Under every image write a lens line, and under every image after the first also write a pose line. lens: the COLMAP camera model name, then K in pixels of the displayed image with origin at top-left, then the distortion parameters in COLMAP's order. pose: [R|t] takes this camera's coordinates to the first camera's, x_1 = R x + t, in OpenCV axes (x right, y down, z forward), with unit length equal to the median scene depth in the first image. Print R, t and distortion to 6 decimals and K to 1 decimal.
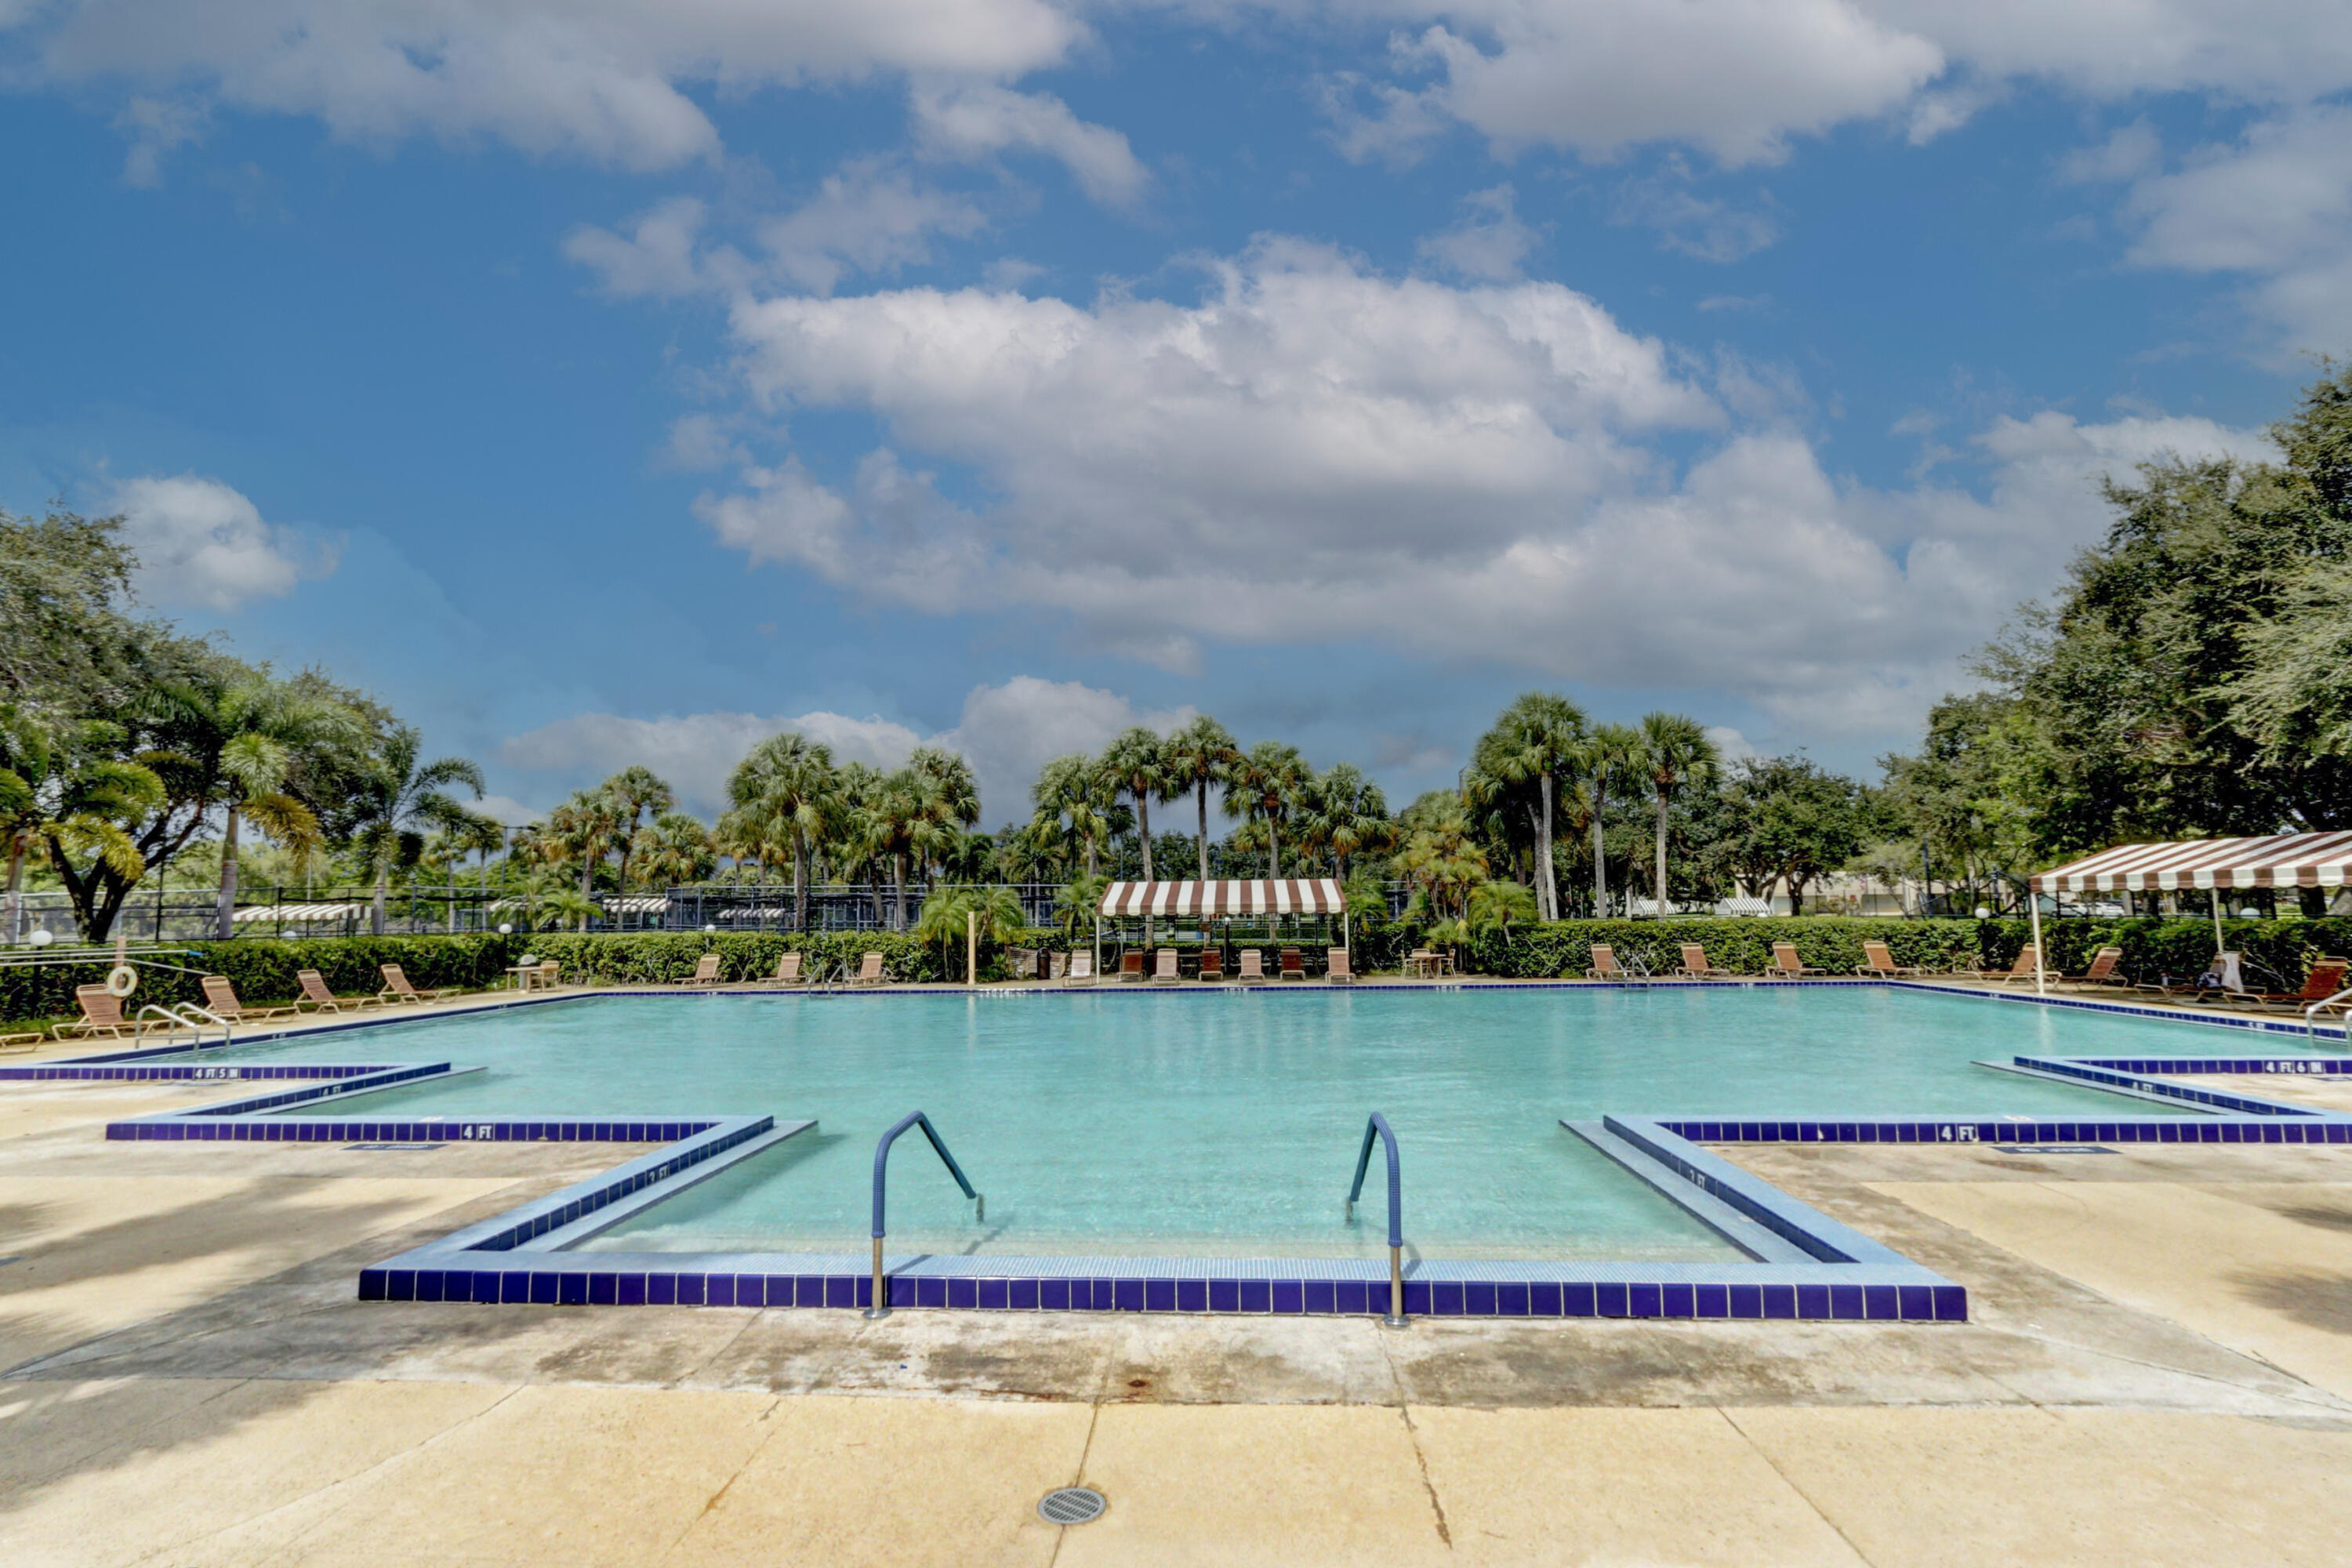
lens RADIAL K [[1074.9, 0, 1176.0], [0, 1074.9, 784.0], [0, 0, 1]] dist [-0.001257, -0.000111]
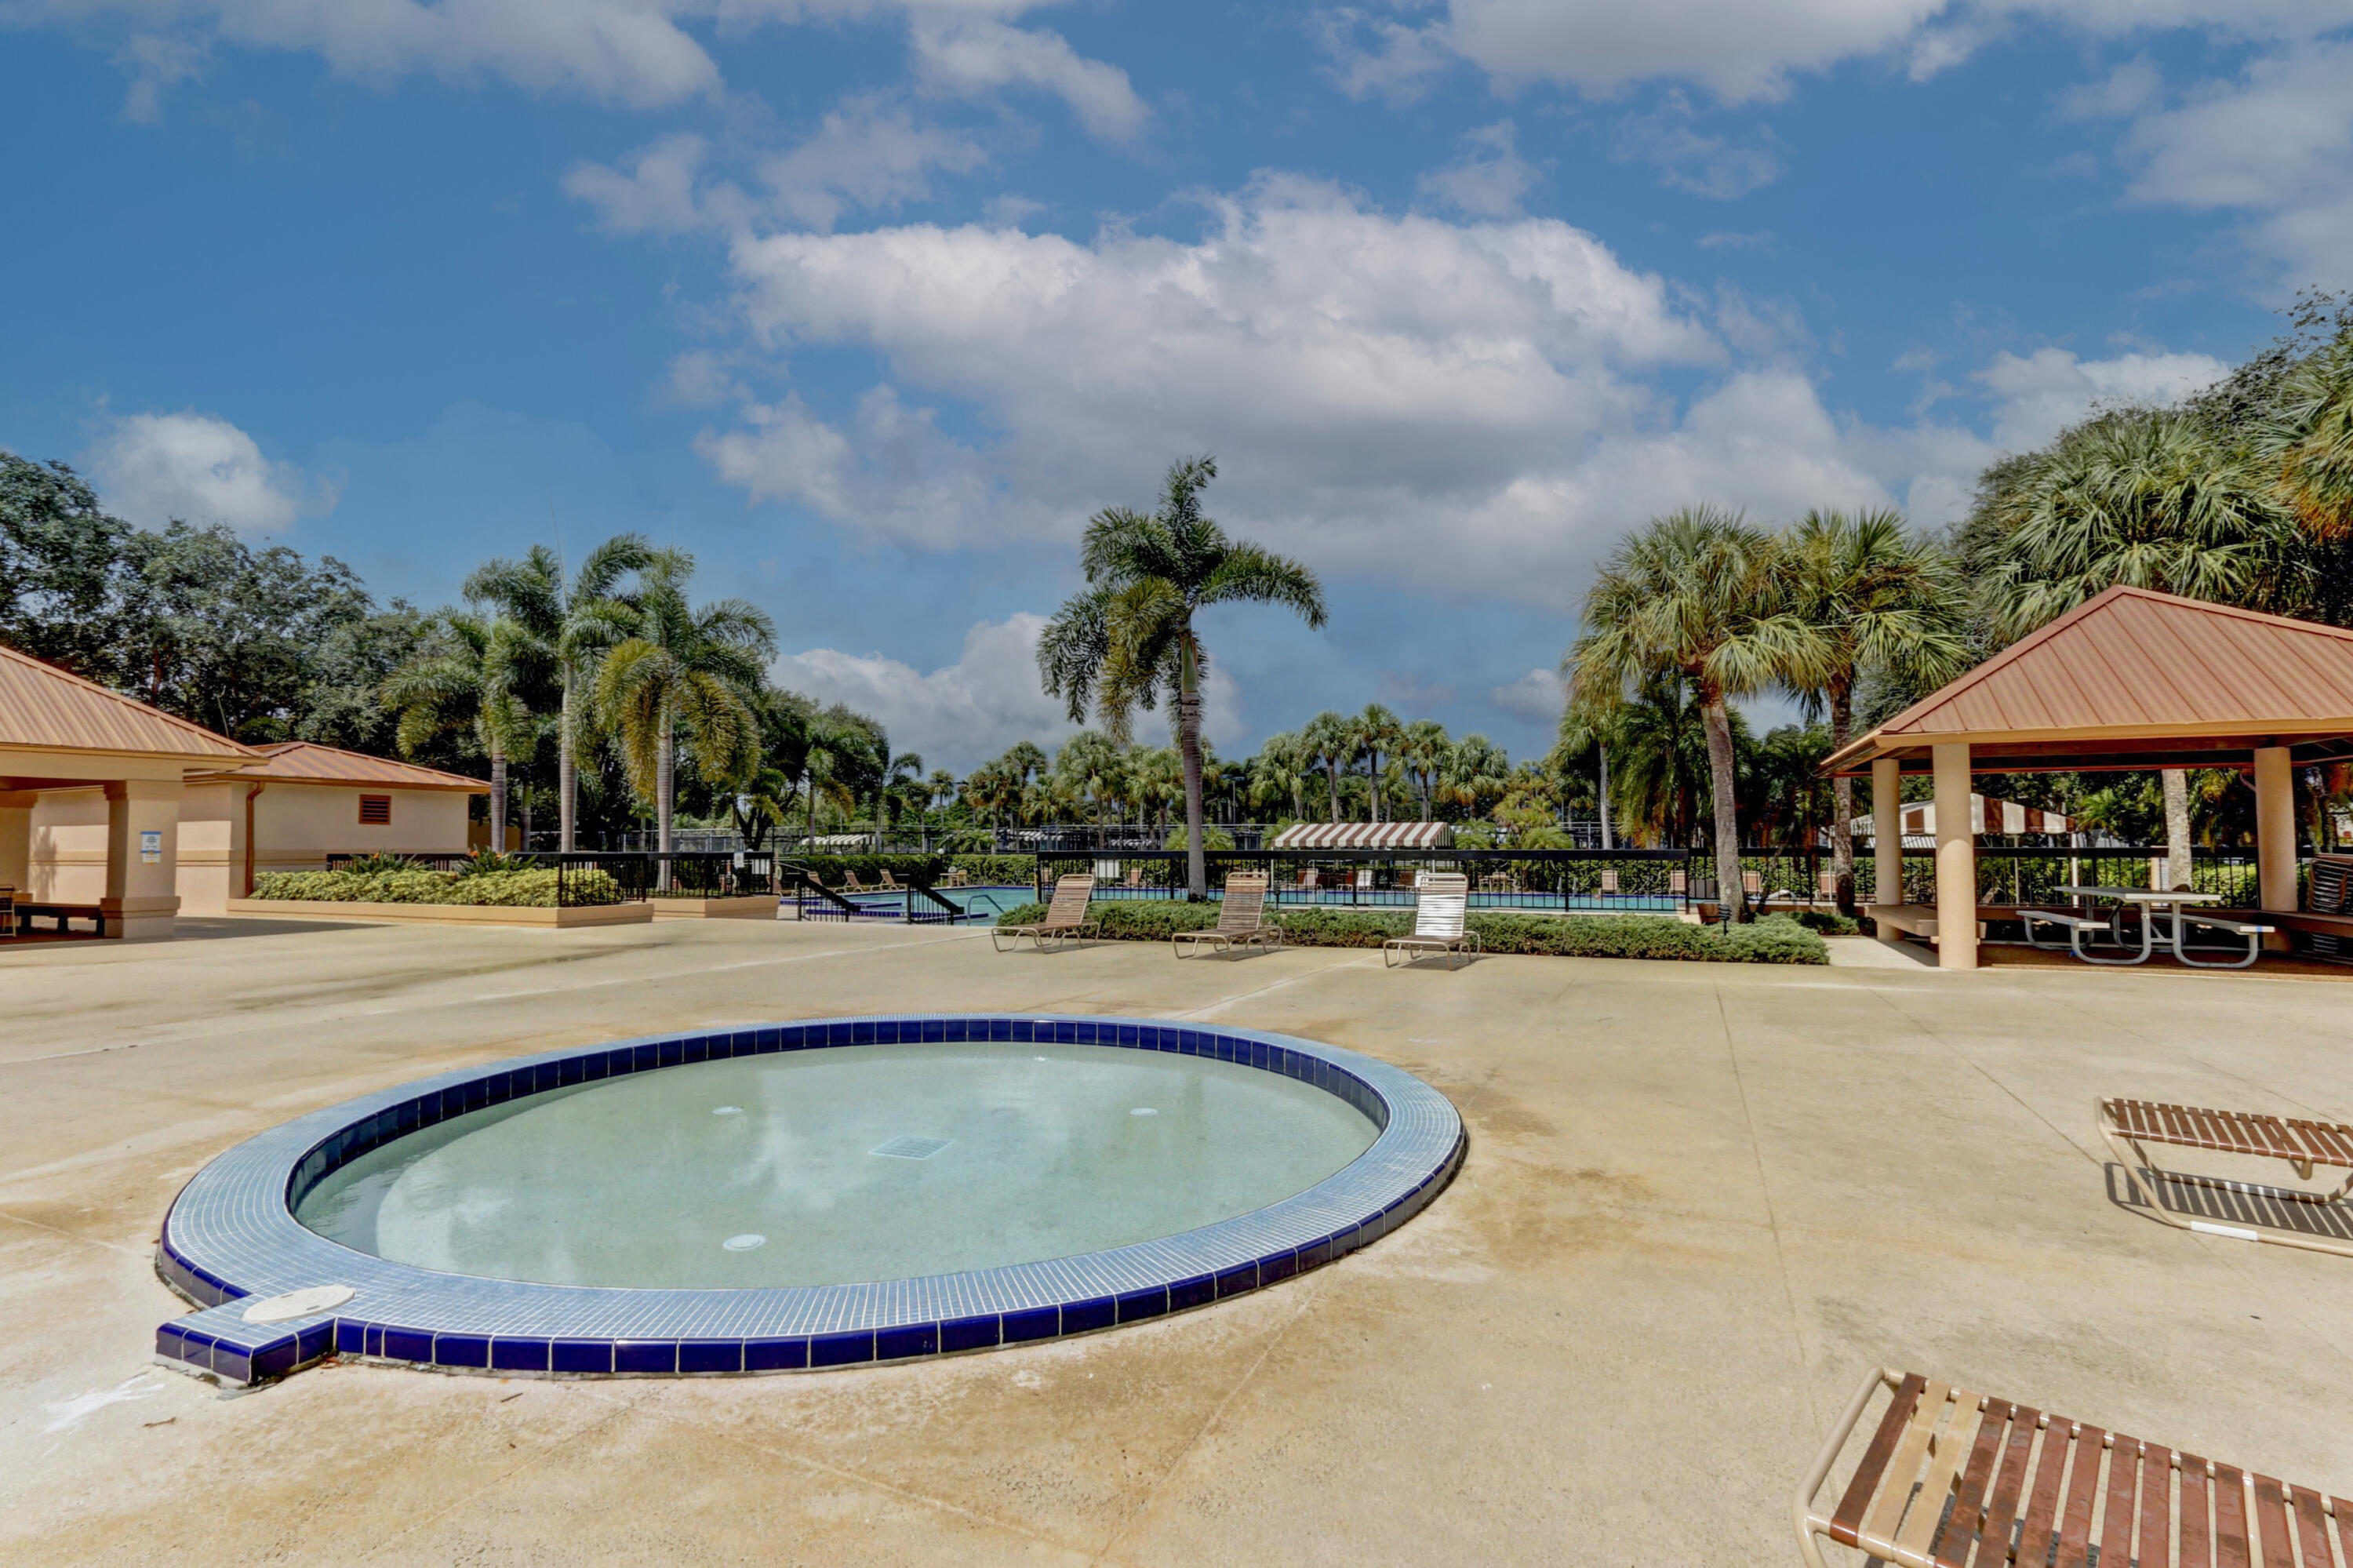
lens RADIAL K [[1075.4, 0, 1176.5], [0, 1075.4, 784.0], [0, 0, 1]] dist [-0.001257, -0.000111]
pose [[0.932211, -0.009230, -0.361797, 0.330072], [0.031338, 0.997979, 0.055284, -0.051544], [0.360556, -0.062874, 0.930616, -0.428468]]
